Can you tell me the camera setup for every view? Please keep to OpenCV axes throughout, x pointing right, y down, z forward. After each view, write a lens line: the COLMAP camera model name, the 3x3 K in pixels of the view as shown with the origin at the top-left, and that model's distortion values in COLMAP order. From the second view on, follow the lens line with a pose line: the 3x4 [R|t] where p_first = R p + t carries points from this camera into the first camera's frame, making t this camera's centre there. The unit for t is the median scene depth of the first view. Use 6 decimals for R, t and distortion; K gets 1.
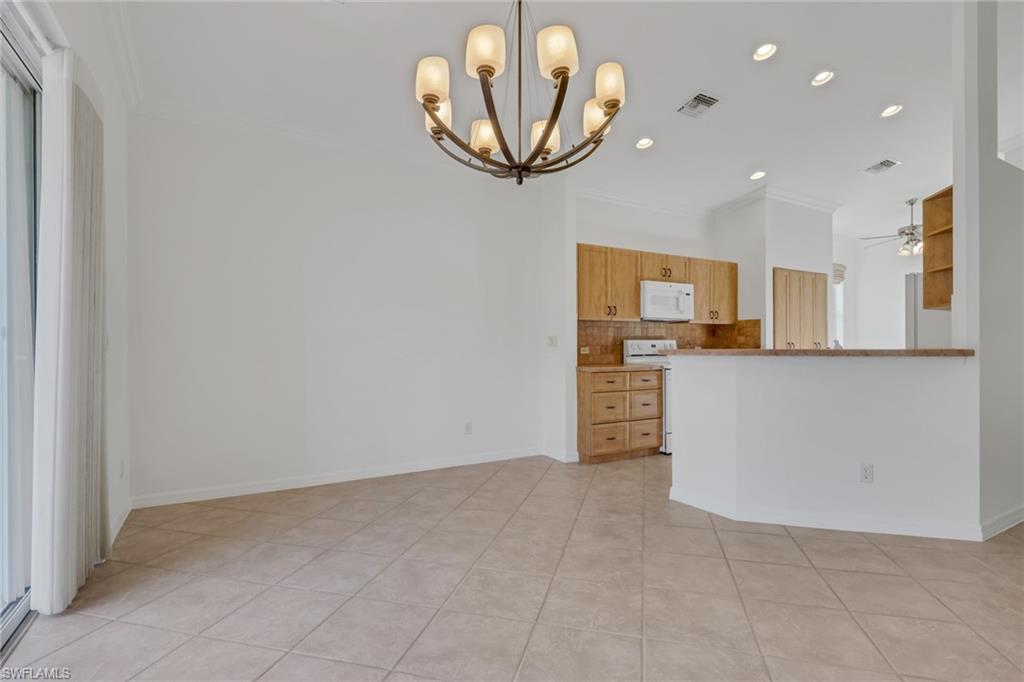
lens RADIAL K [[508.7, 0, 516.3], [0, 508.7, 343.8], [0, 0, 1]] dist [-0.000191, -0.000380]
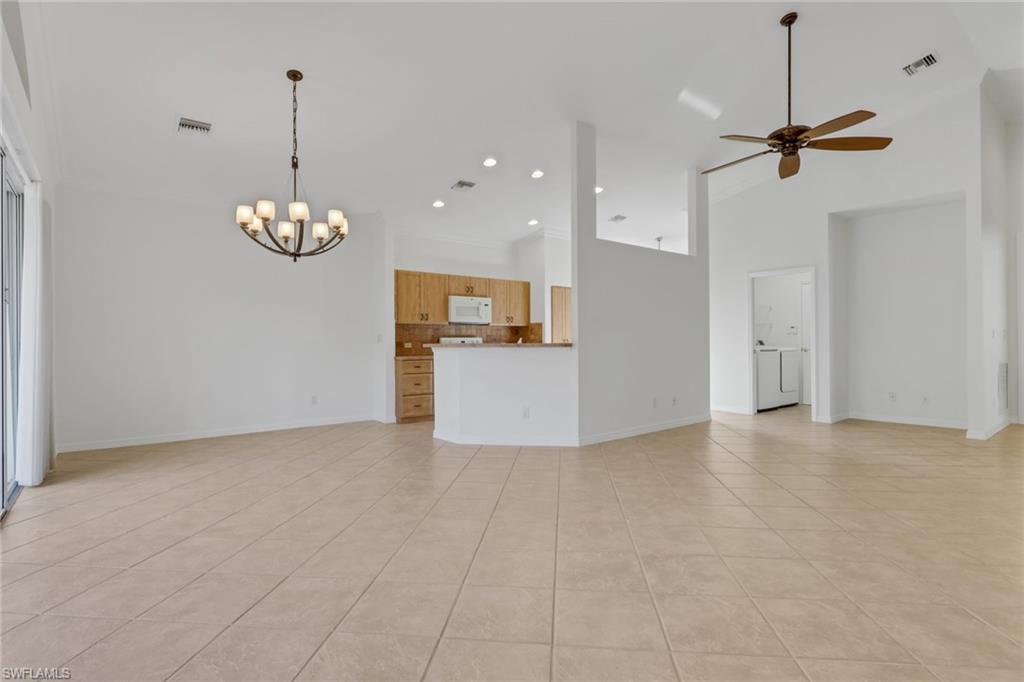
lens RADIAL K [[508.7, 0, 512.8], [0, 508.7, 338.7], [0, 0, 1]] dist [-0.000191, -0.000380]
pose [[0.987907, -0.001615, 0.155041, 0.204793], [0.002018, 0.999995, -0.002438, -0.000800], [-0.155037, 0.002721, 0.987905, -0.423757]]
